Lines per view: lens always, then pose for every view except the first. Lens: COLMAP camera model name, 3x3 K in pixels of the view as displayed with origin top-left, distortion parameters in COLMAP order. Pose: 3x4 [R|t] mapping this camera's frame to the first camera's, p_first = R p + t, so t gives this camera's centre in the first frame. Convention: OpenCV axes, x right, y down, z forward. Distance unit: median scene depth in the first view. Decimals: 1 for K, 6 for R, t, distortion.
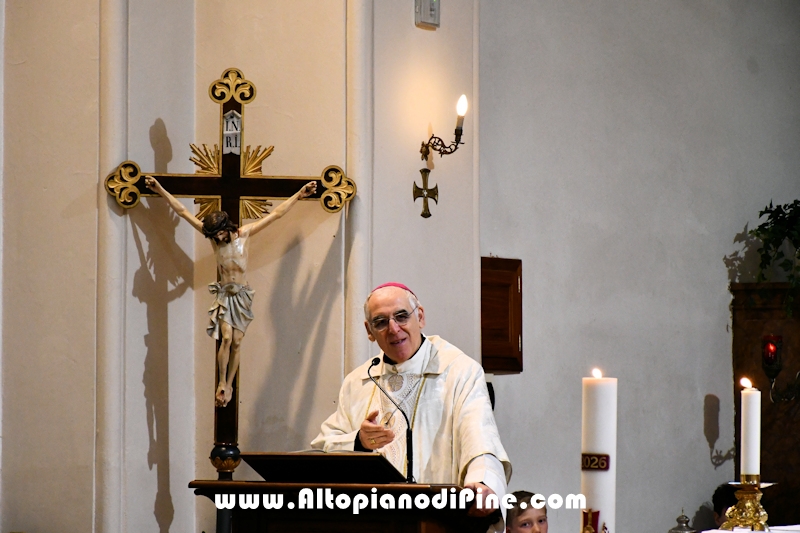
lens RADIAL K [[3830.8, 0, 400.0], [0, 3830.8, 266.5], [0, 0, 1]] dist [-0.061913, 0.932625]
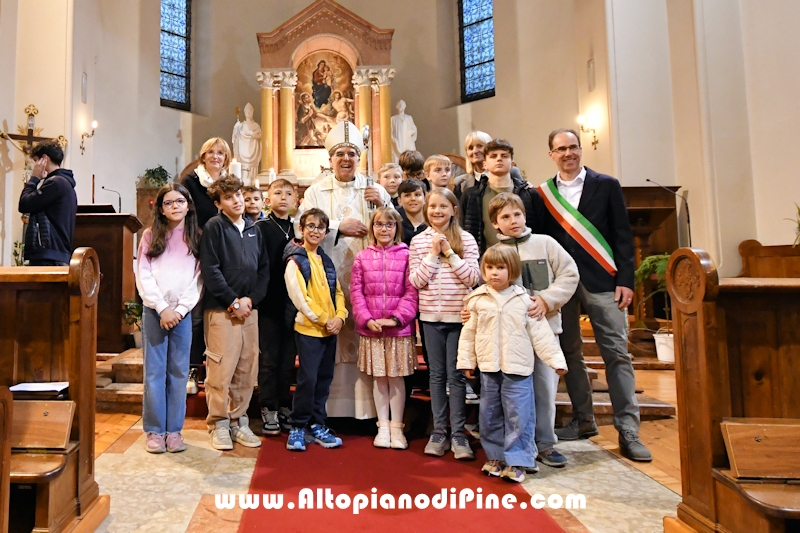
lens RADIAL K [[610.5, 0, 256.2], [0, 610.5, 199.3], [0, 0, 1]] dist [-0.010612, -0.000437]
pose [[0.896349, 0.036653, 0.441831, -0.101322], [-0.012183, 0.998237, -0.058096, 0.061867], [-0.443181, 0.046691, 0.895215, 0.428910]]
